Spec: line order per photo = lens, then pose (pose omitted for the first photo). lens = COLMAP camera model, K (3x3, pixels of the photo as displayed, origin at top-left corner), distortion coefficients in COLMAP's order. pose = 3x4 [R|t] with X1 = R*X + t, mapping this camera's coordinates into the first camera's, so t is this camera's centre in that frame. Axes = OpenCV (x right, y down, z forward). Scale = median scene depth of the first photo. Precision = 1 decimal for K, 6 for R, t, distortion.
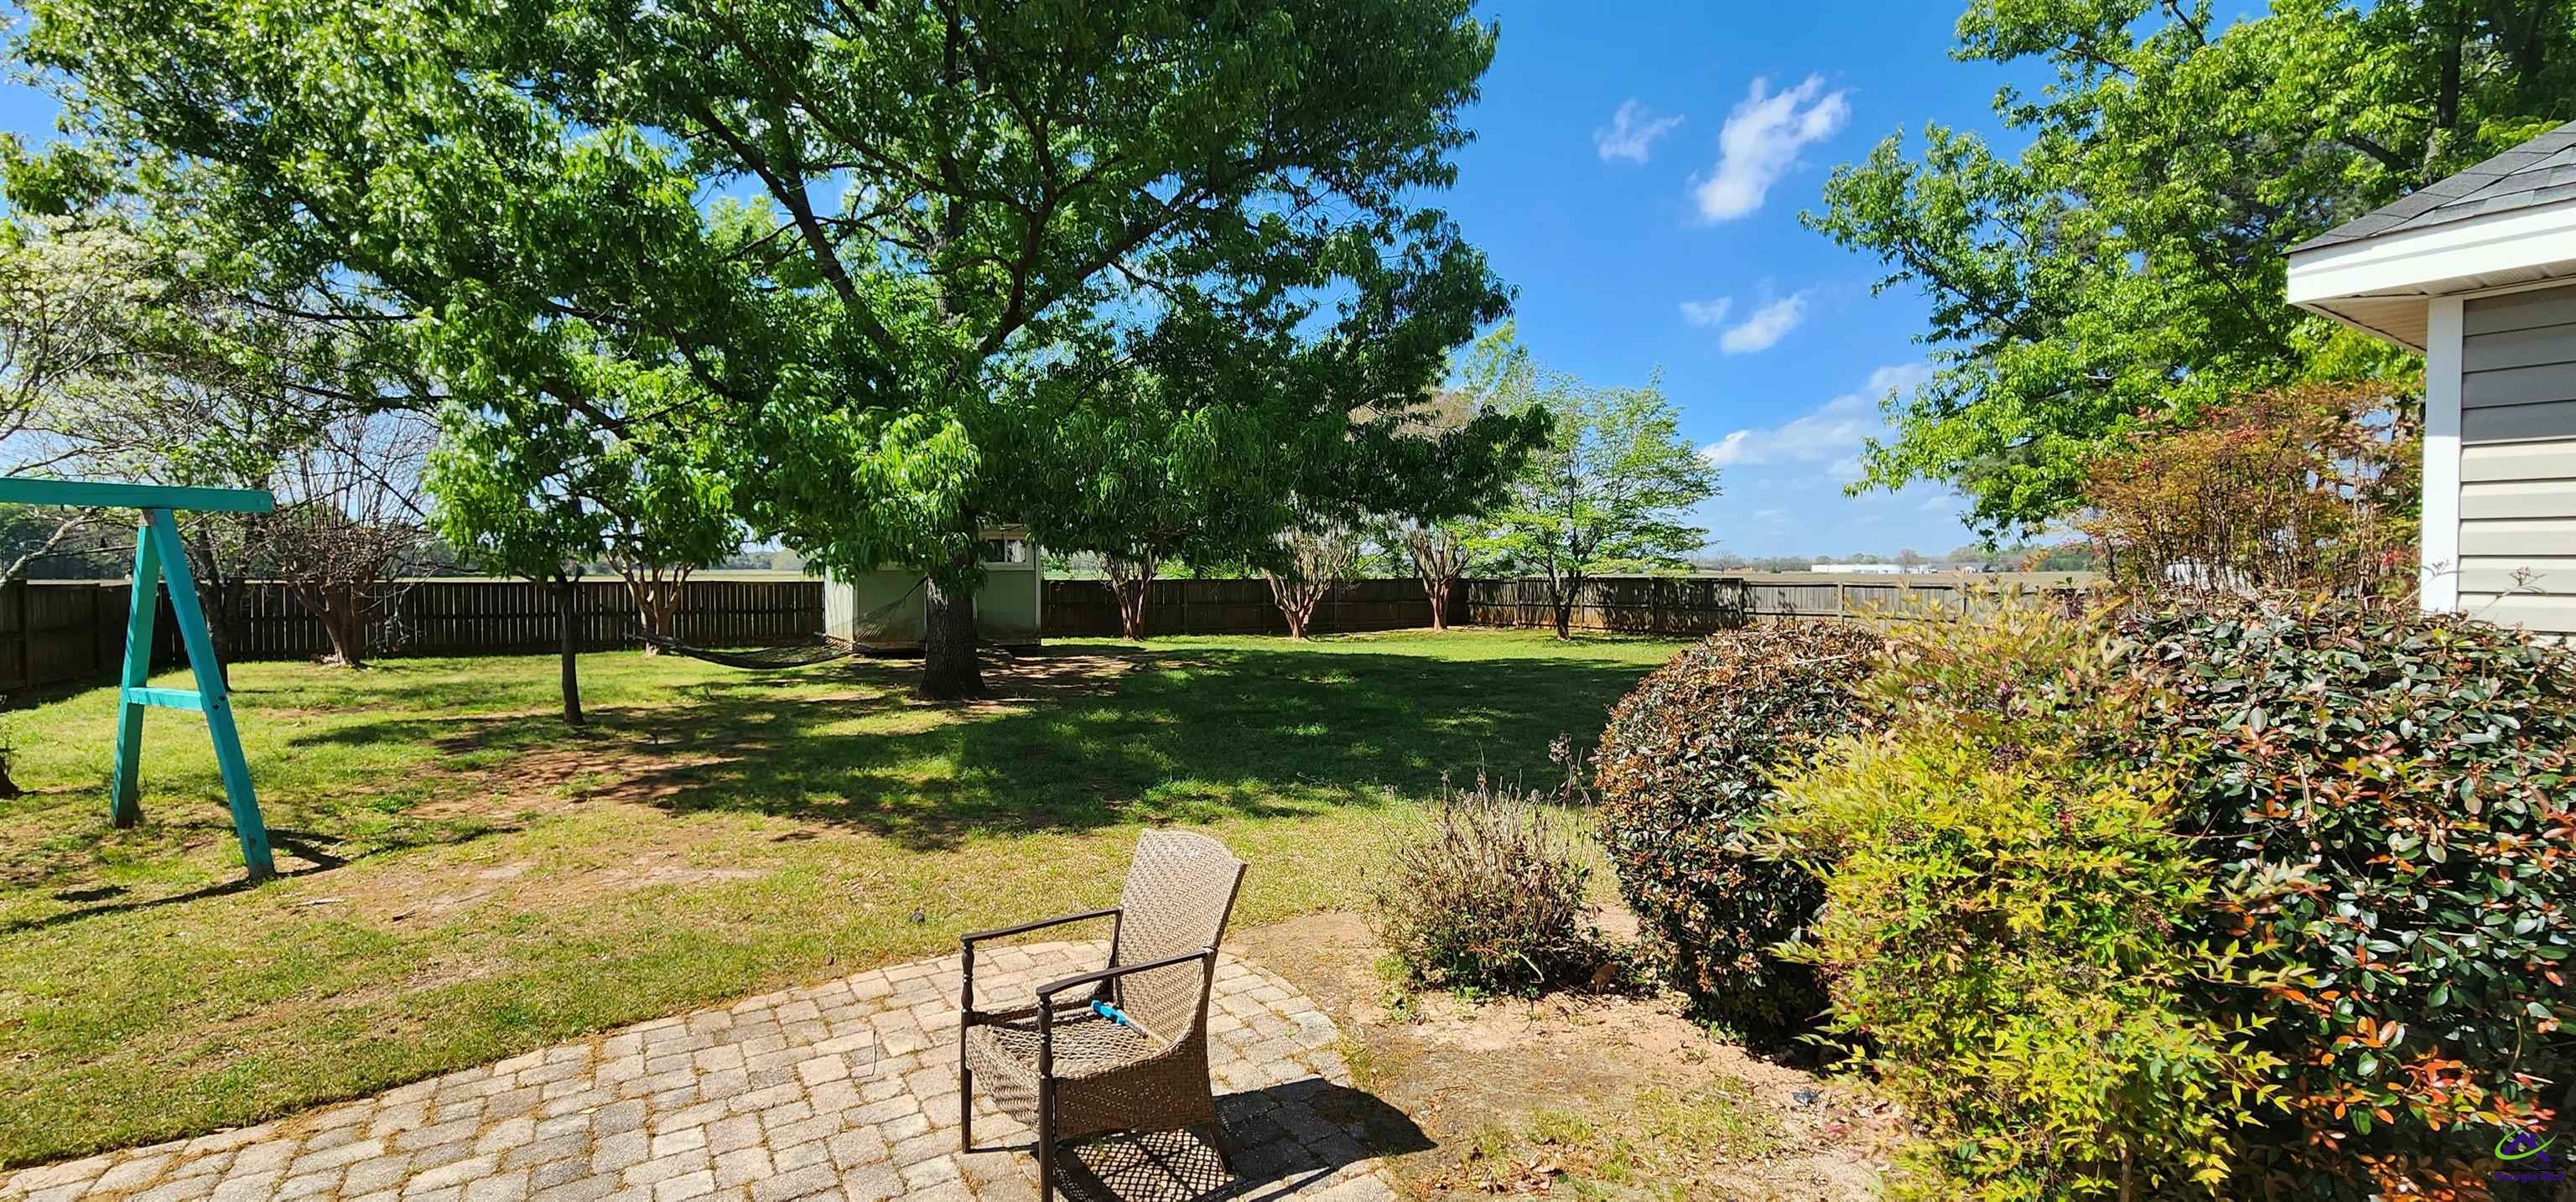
lens RADIAL K [[1066.0, 0, 1284.5], [0, 1066.0, 598.4], [0, 0, 1]] dist [0.003805, -0.004119]
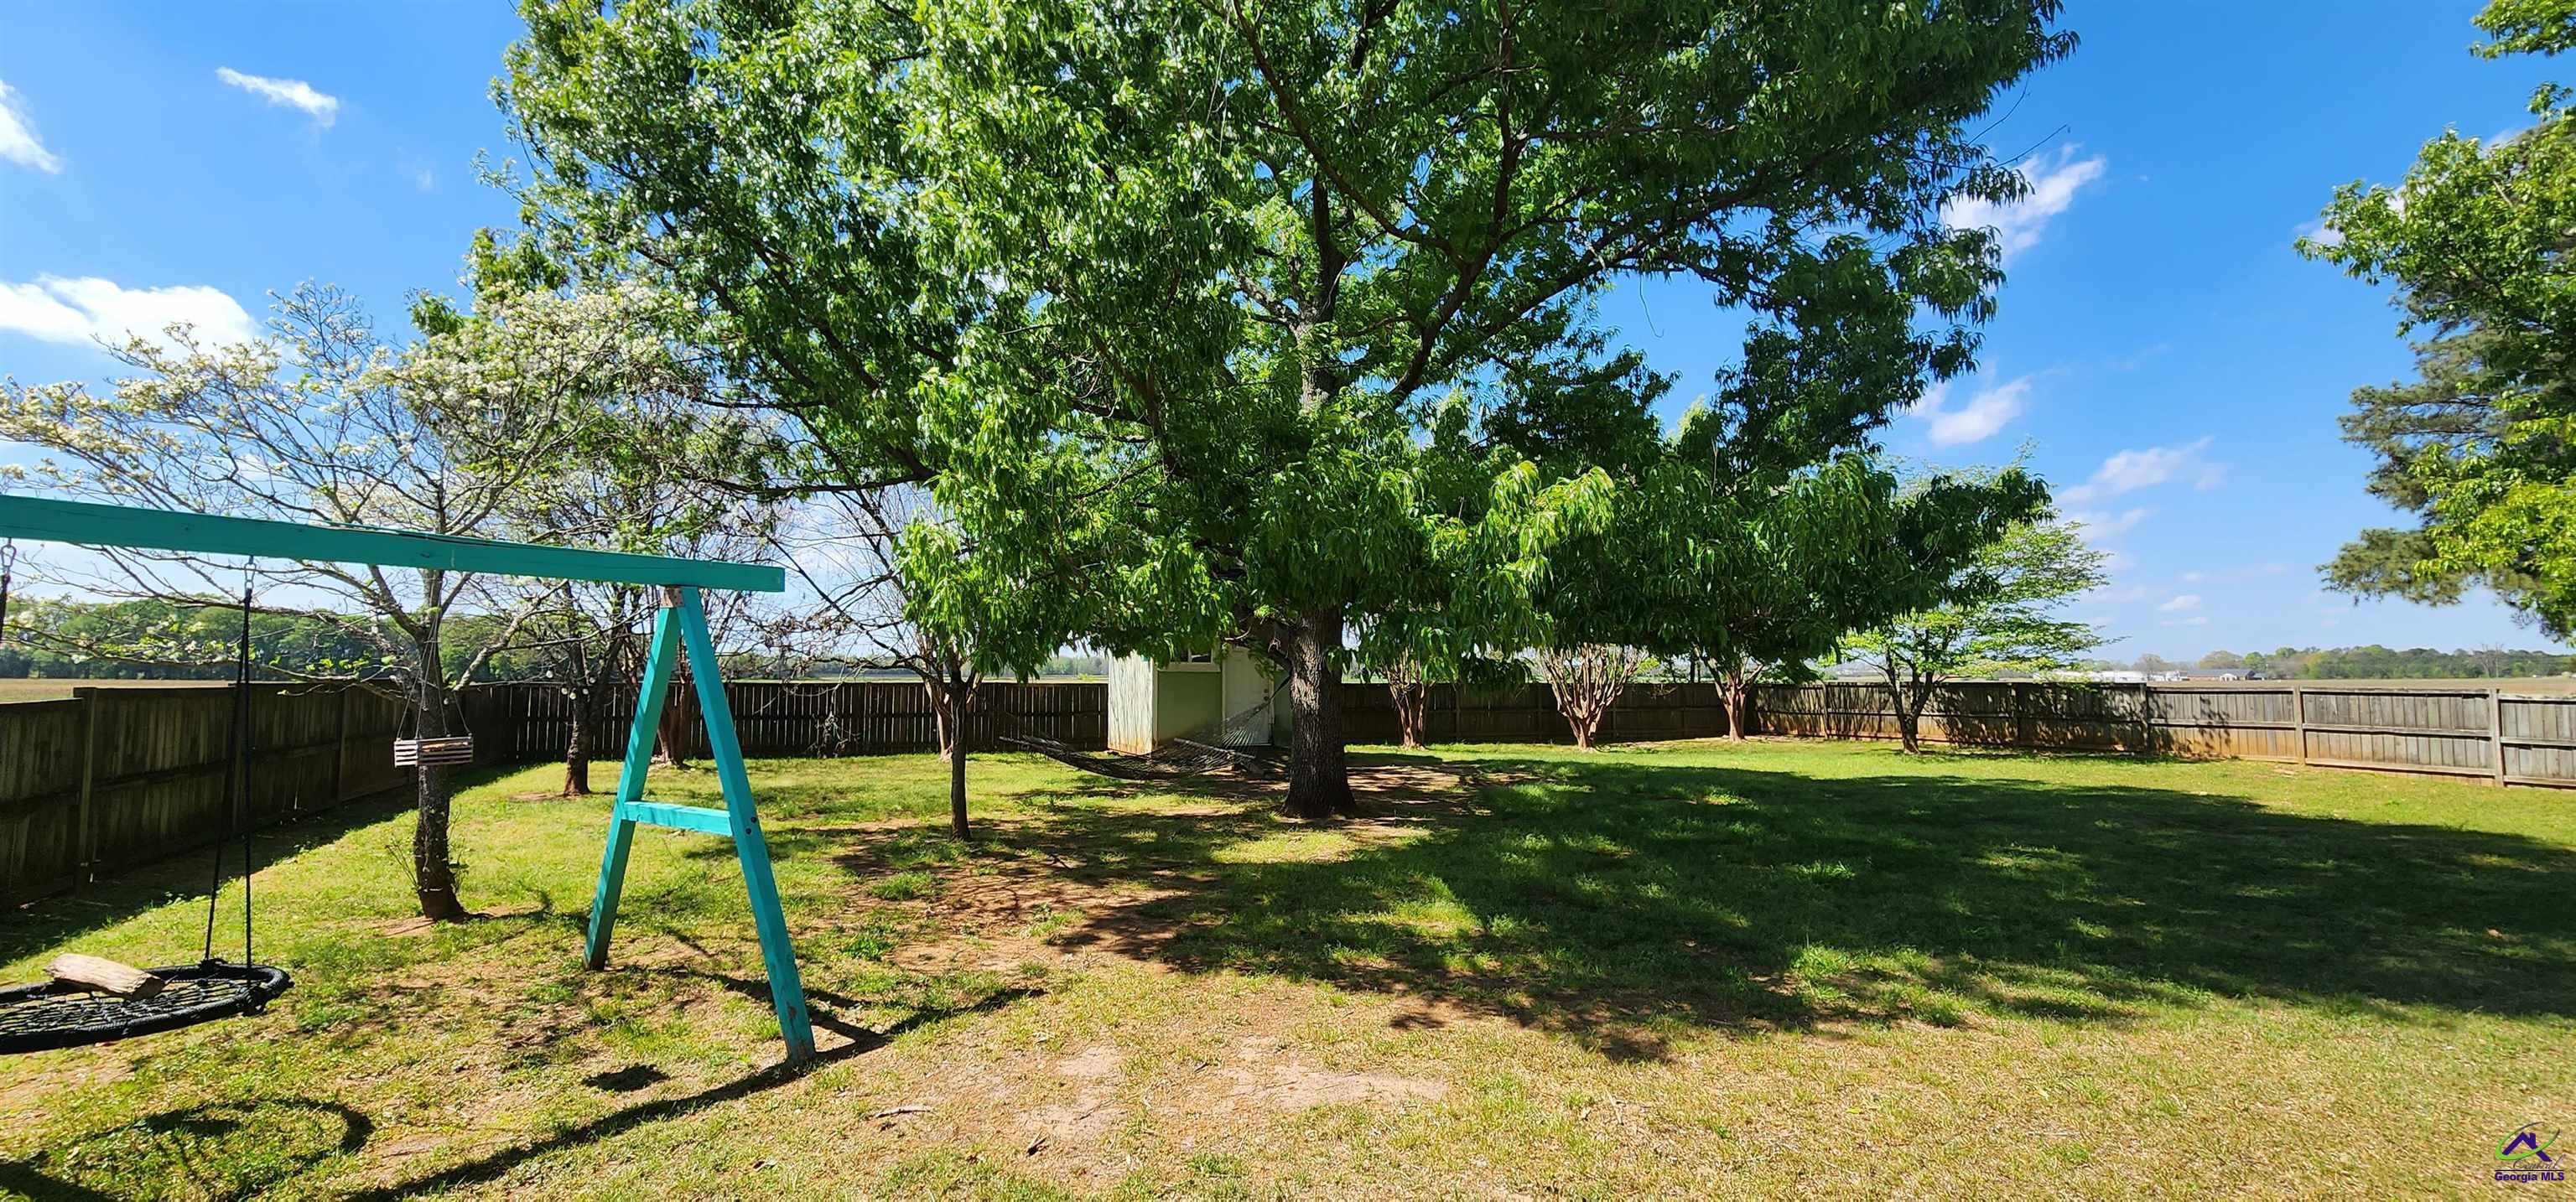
lens RADIAL K [[1066.0, 0, 1285.4], [0, 1066.0, 610.0], [0, 0, 1]] dist [0.003805, -0.004119]
pose [[0.989003, -0.007227, -0.147716, -0.175387], [-0.005751, 0.996170, -0.087248, 0.001581], [0.147781, 0.087139, 0.985174, 0.093830]]
